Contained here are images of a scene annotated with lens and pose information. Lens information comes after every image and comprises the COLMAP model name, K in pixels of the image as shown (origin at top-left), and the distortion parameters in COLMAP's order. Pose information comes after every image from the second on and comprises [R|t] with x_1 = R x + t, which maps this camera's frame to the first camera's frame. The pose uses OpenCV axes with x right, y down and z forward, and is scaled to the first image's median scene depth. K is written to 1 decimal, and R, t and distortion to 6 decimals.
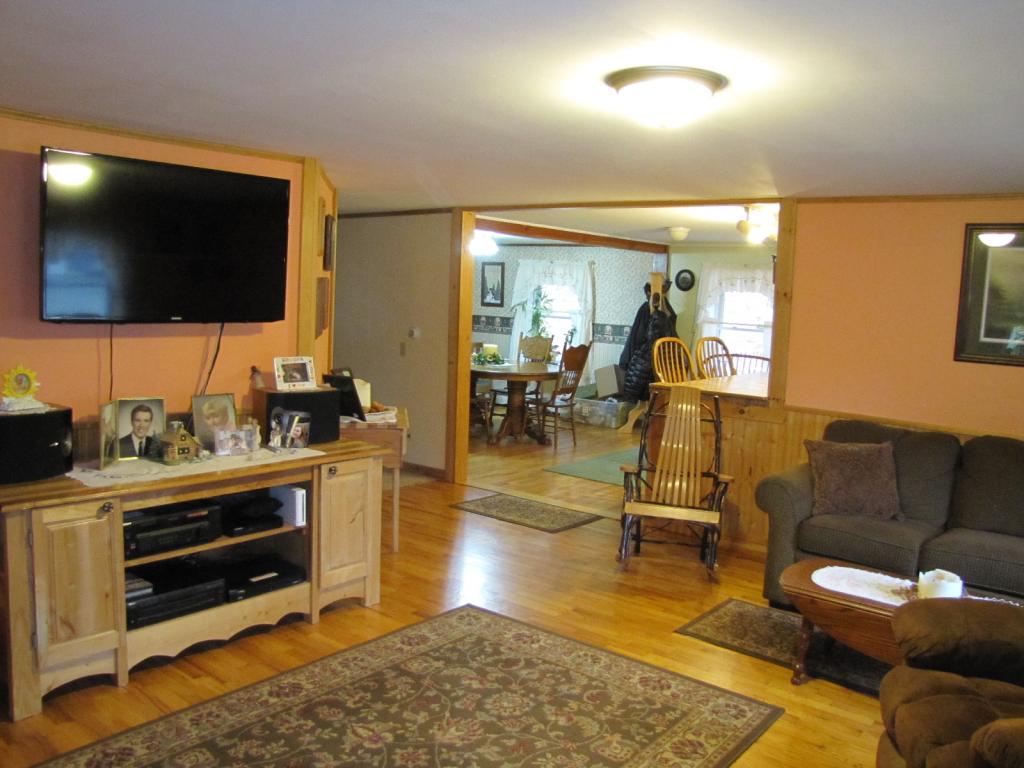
lens RADIAL K [[843.1, 0, 504.6], [0, 843.1, 383.3], [0, 0, 1]] dist [-0.134910, 0.005428]
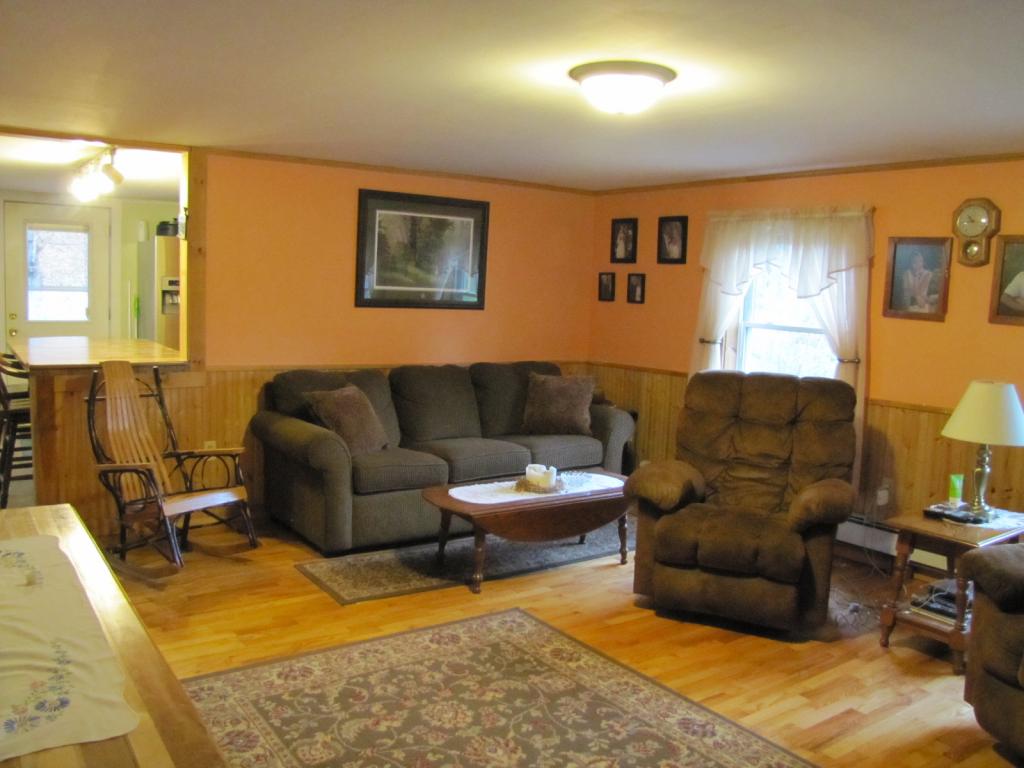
lens RADIAL K [[843.1, 0, 504.6], [0, 843.1, 383.3], [0, 0, 1]] dist [-0.134910, 0.005428]
pose [[0.266279, -0.135611, 0.954309, -0.717848], [0.079182, 0.989785, 0.118559, -0.060004], [-0.960638, 0.043994, 0.274297, 0.628619]]
